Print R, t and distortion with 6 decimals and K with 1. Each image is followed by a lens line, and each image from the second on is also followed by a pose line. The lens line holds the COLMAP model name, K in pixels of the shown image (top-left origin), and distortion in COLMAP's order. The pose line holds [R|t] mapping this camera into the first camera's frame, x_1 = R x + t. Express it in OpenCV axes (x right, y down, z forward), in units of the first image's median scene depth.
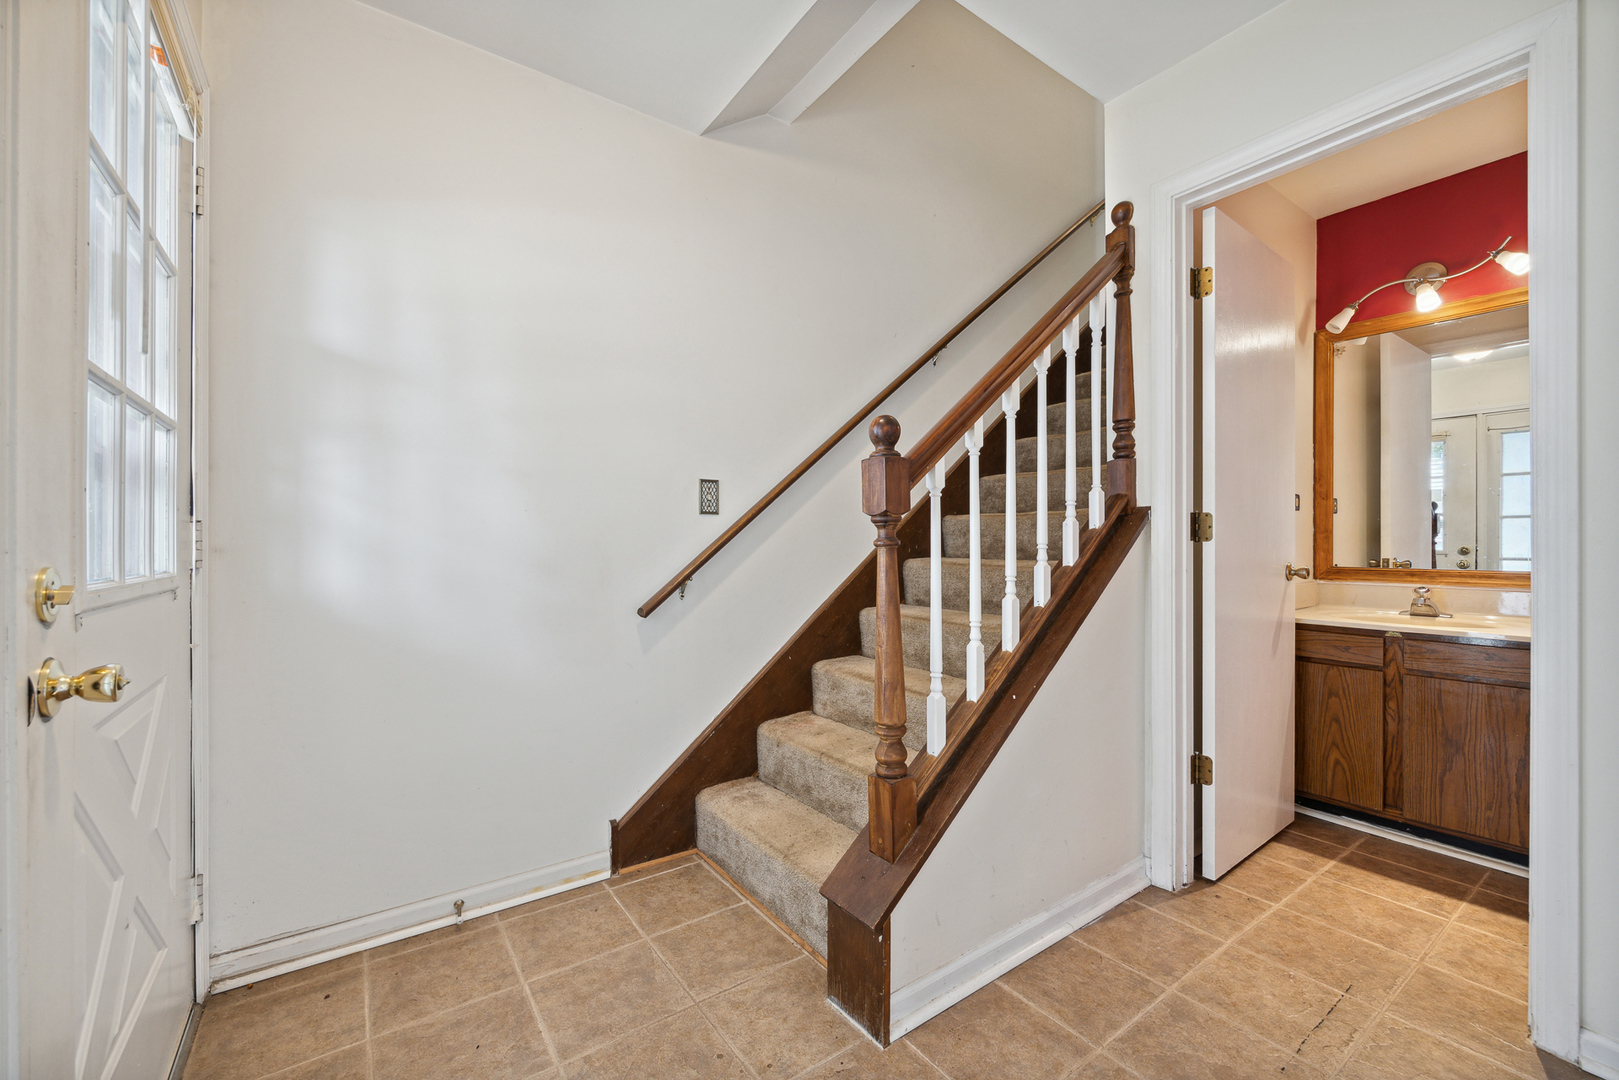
lens RADIAL K [[658.3, 0, 814.5], [0, 658.3, 543.4], [0, 0, 1]] dist [-0.000278, -0.000098]
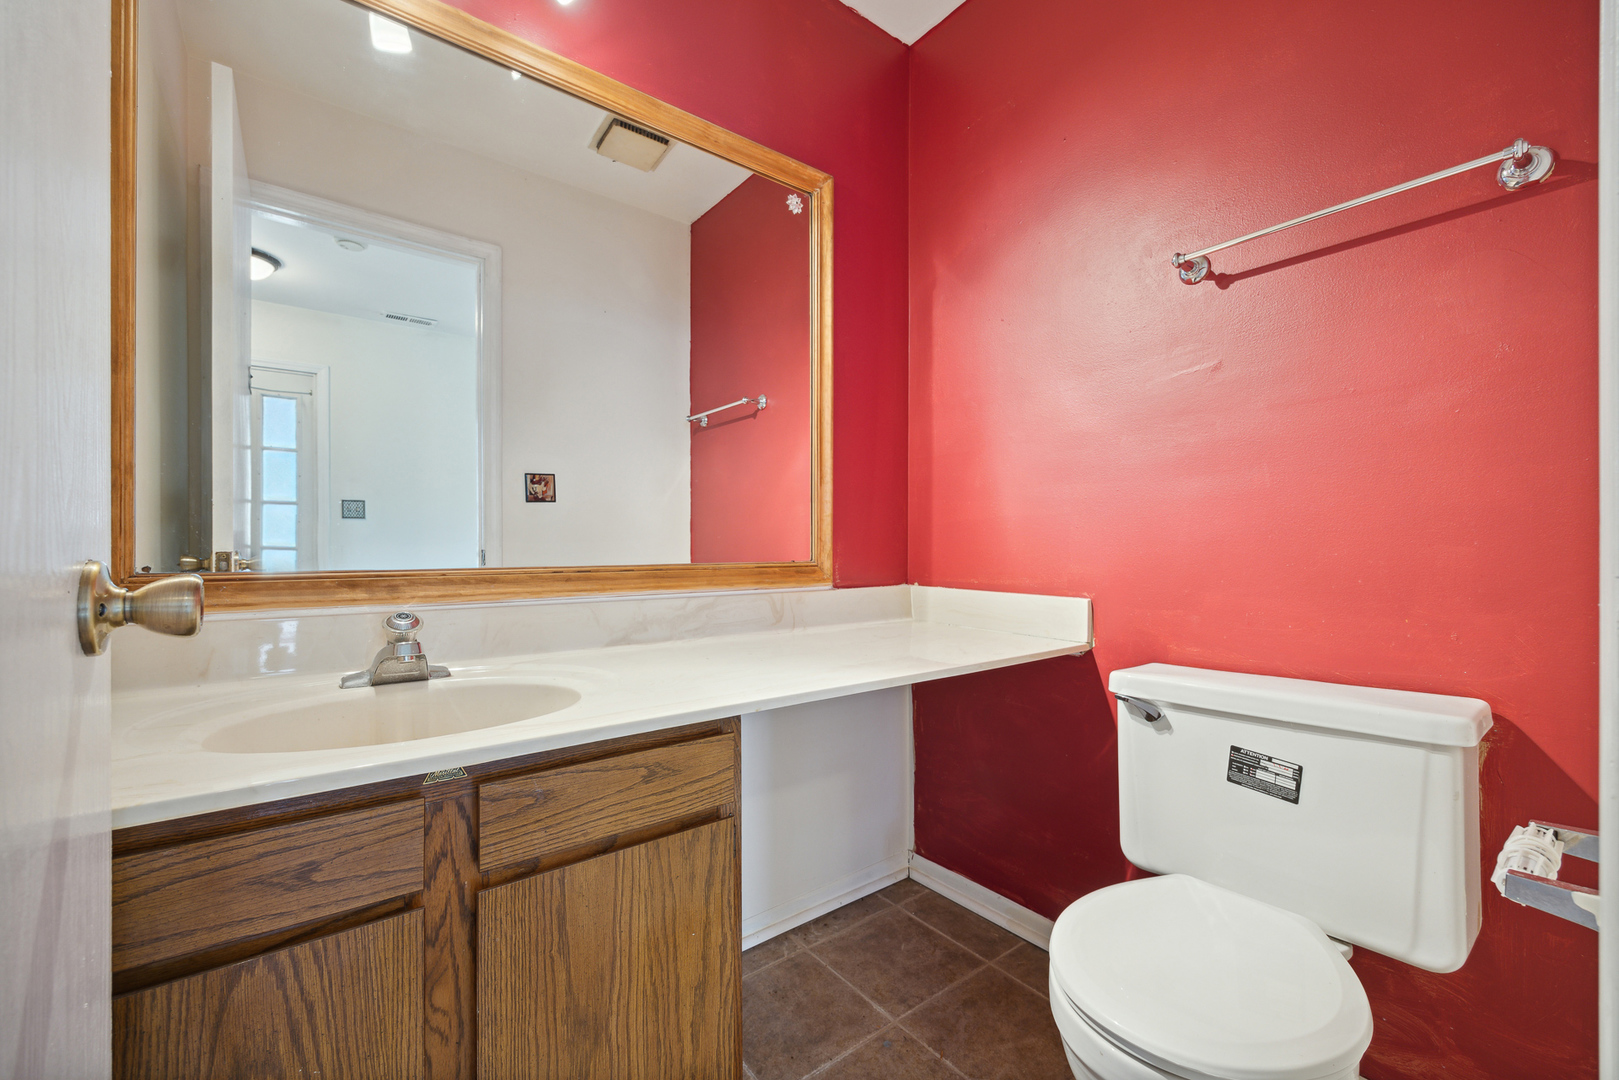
lens RADIAL K [[658.3, 0, 814.5], [0, 658.3, 543.4], [0, 0, 1]] dist [-0.000278, -0.000098]
pose [[-0.029185, 0.004325, 0.999565, 0.529954], [-0.000749, 0.999990, -0.004349, 0.024843], [-0.999574, -0.000876, -0.029181, 0.796442]]
